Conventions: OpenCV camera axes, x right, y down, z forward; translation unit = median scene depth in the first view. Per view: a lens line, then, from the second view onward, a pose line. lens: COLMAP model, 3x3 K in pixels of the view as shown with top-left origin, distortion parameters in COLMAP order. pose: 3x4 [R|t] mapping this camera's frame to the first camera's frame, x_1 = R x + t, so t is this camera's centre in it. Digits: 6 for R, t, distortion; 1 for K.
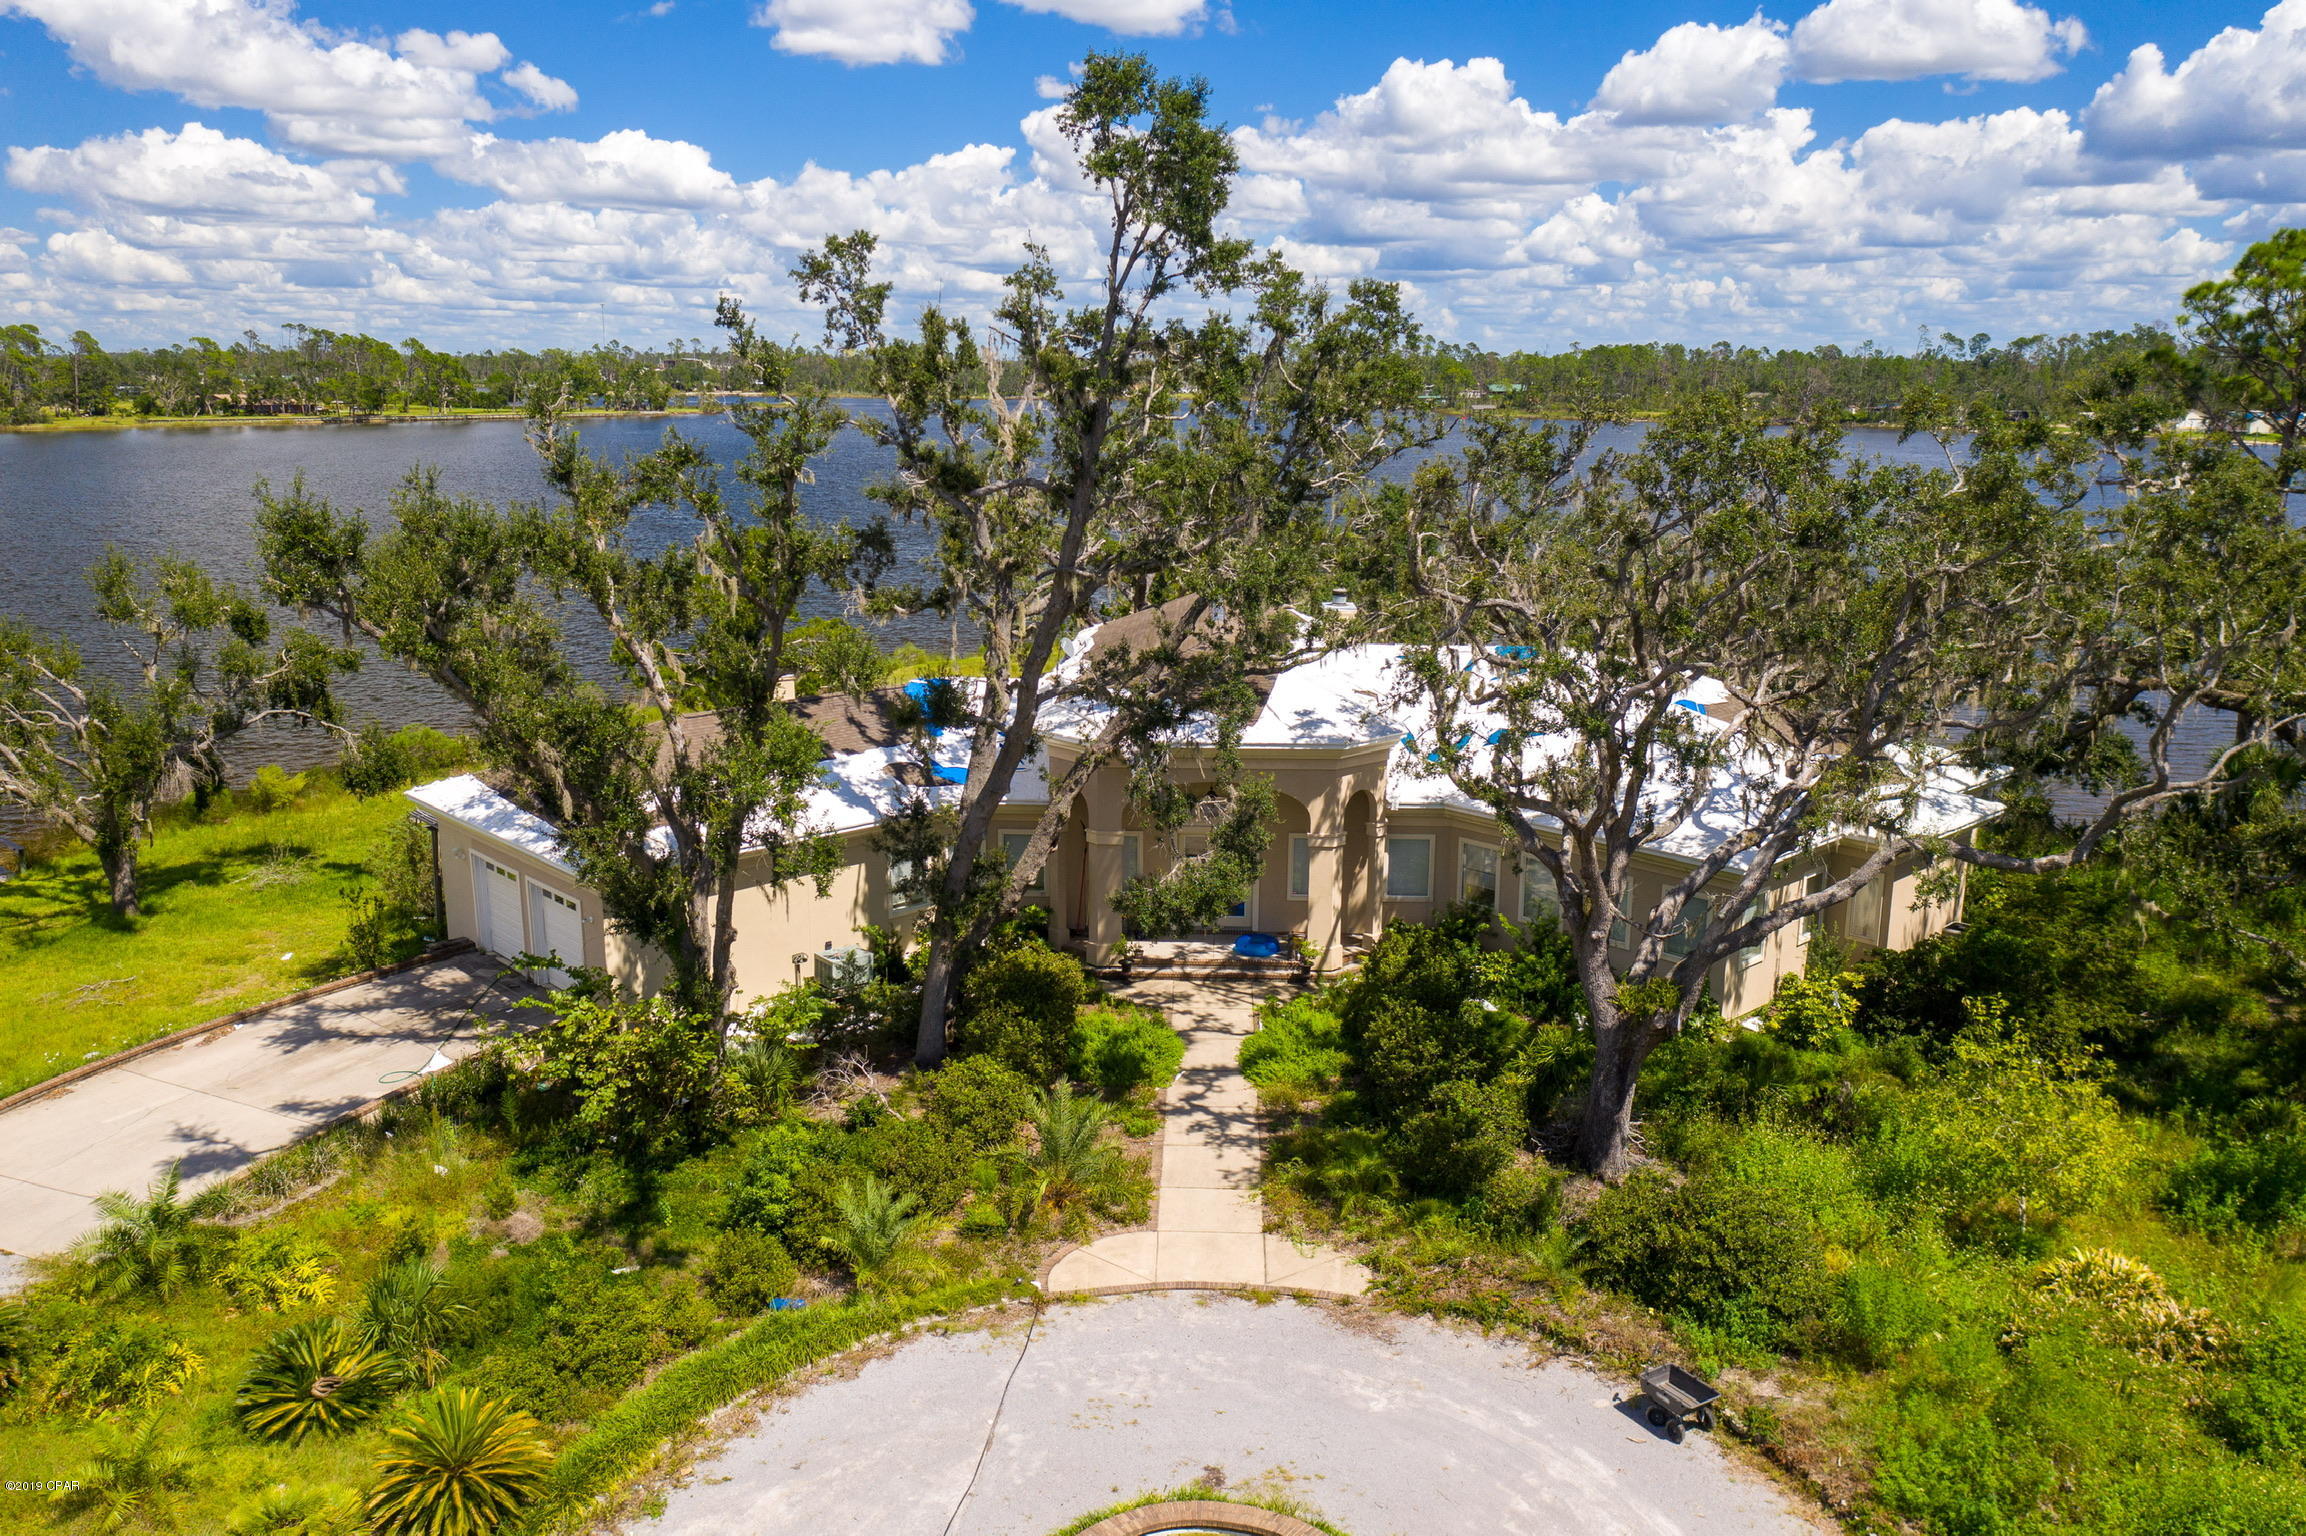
lens RADIAL K [[1833.7, 0, 1153.0], [0, 1833.7, 768.0], [0, 0, 1]] dist [-0.025034, 0.006234]
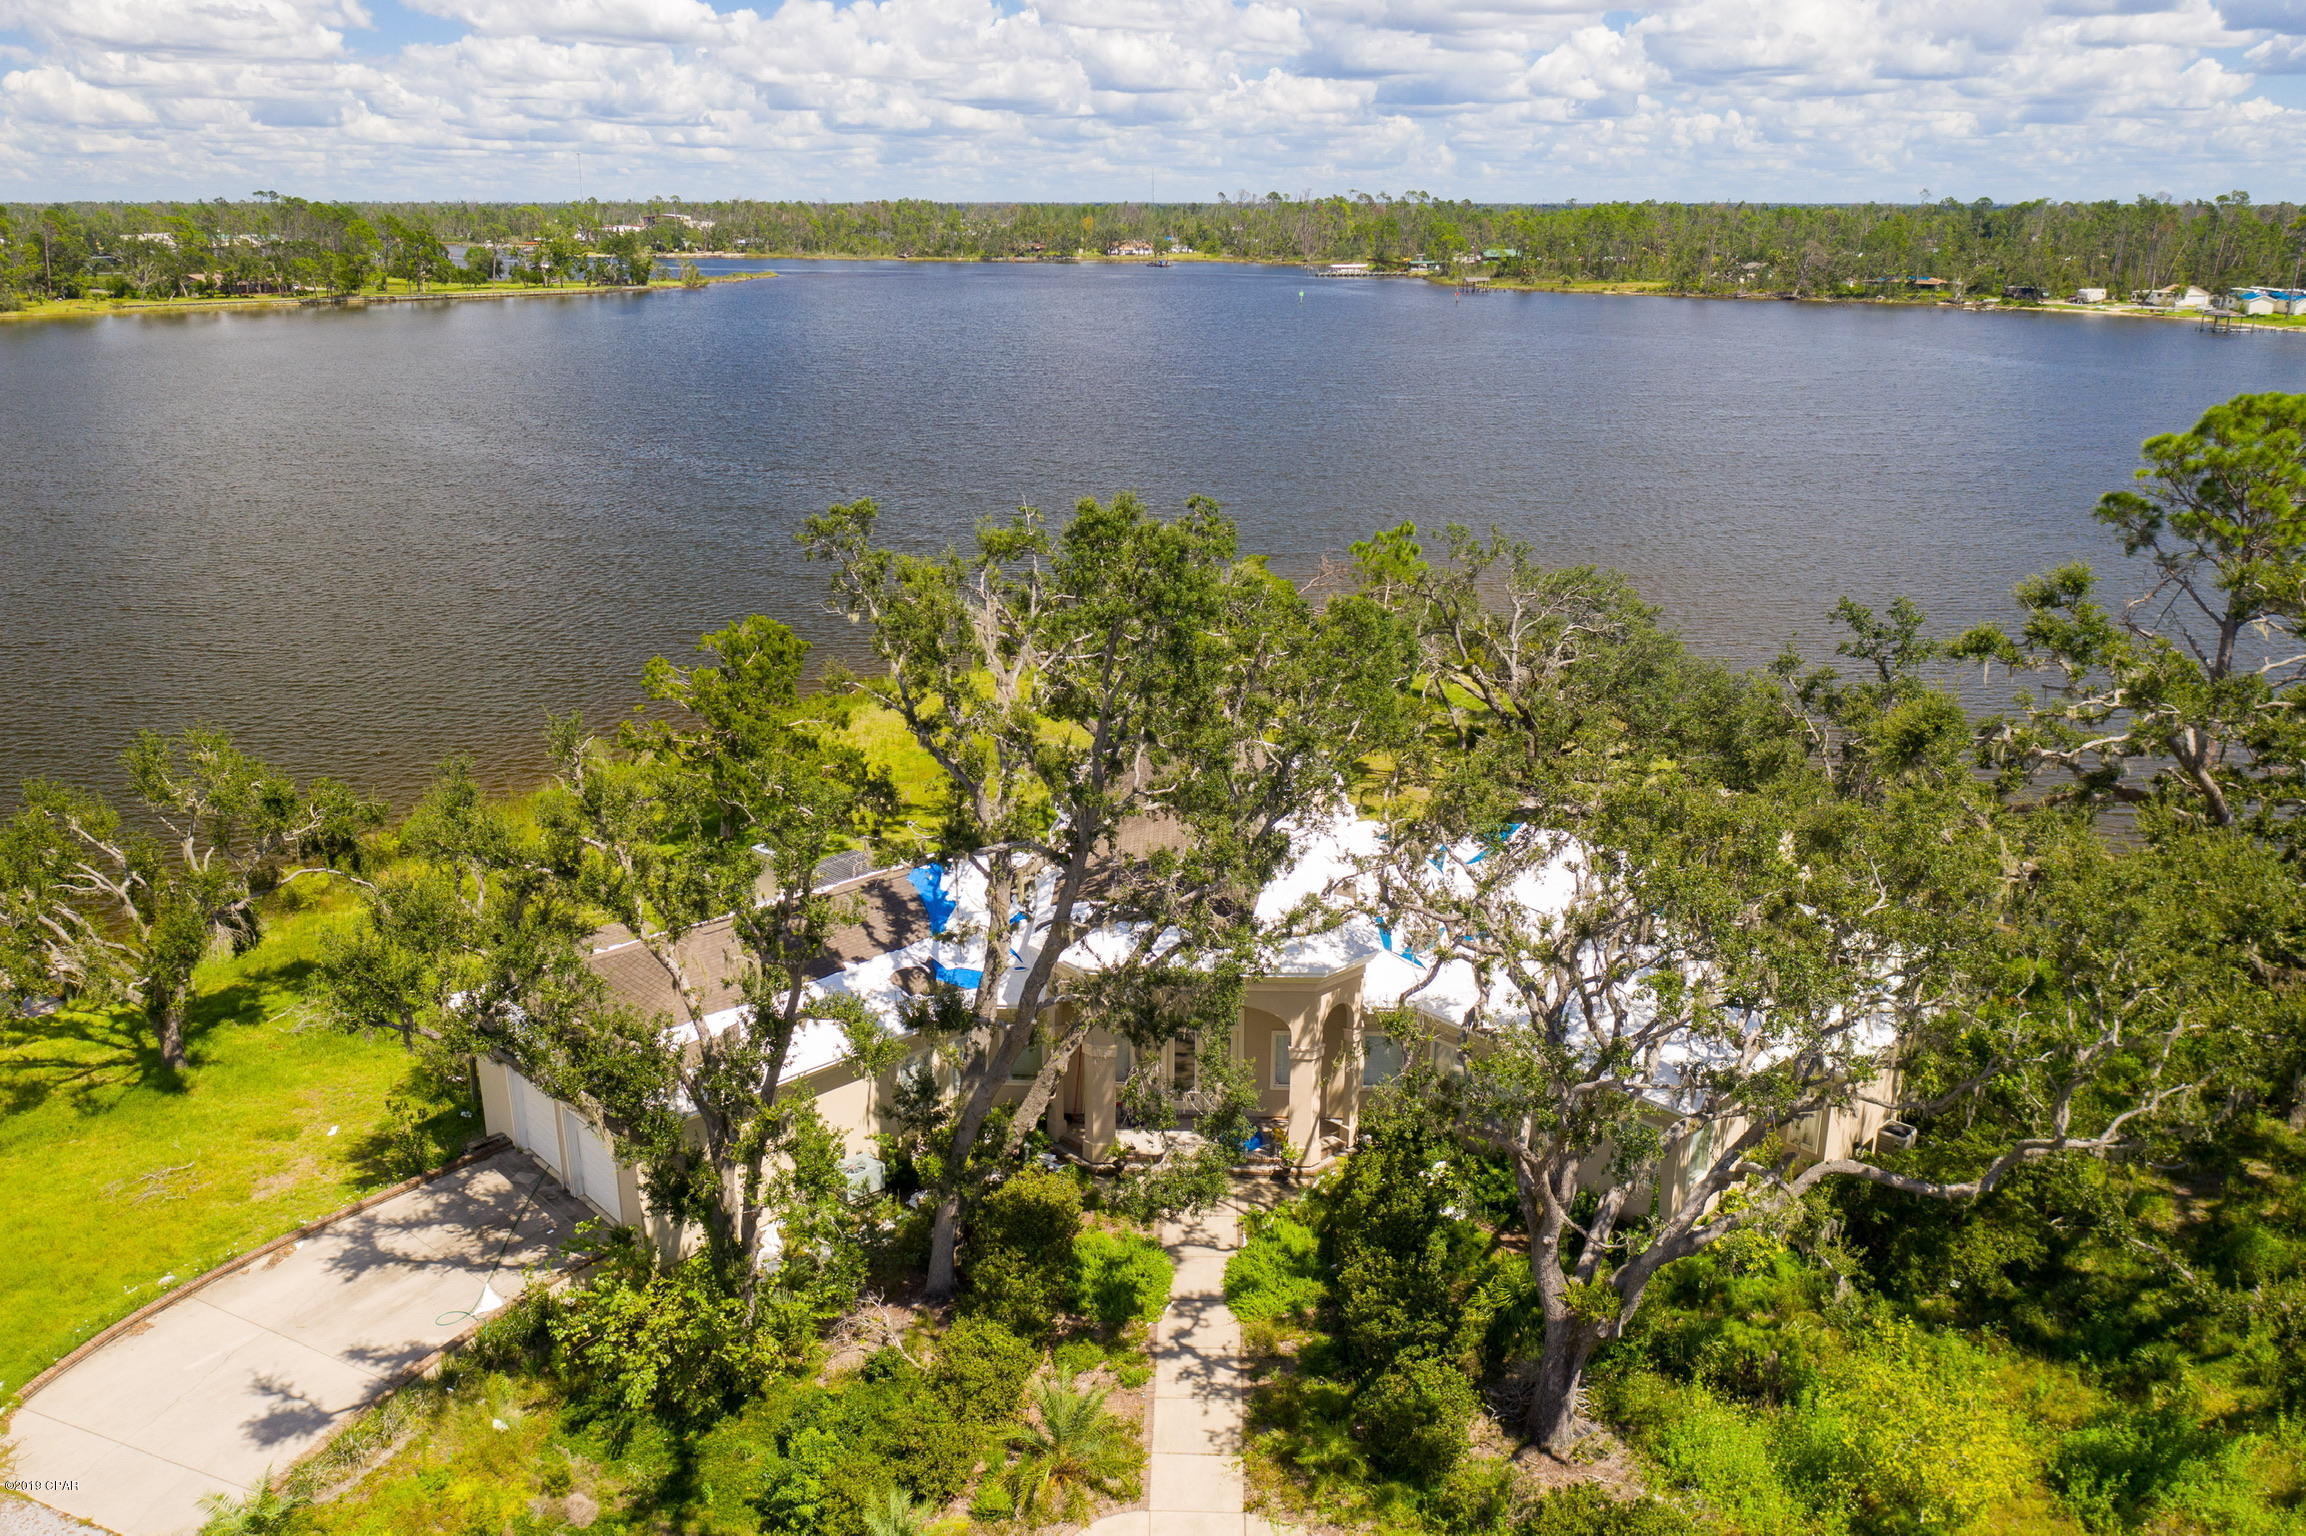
lens RADIAL K [[1836.6, 0, 1154.8], [0, 1836.6, 776.0], [0, 0, 1]] dist [-0.028604, 0.012180]
pose [[0.999979, -0.004919, 0.004248, 0.003143], [0.004533, 0.996235, 0.086571, -0.284887], [-0.004657, -0.086550, 0.996237, -0.071194]]
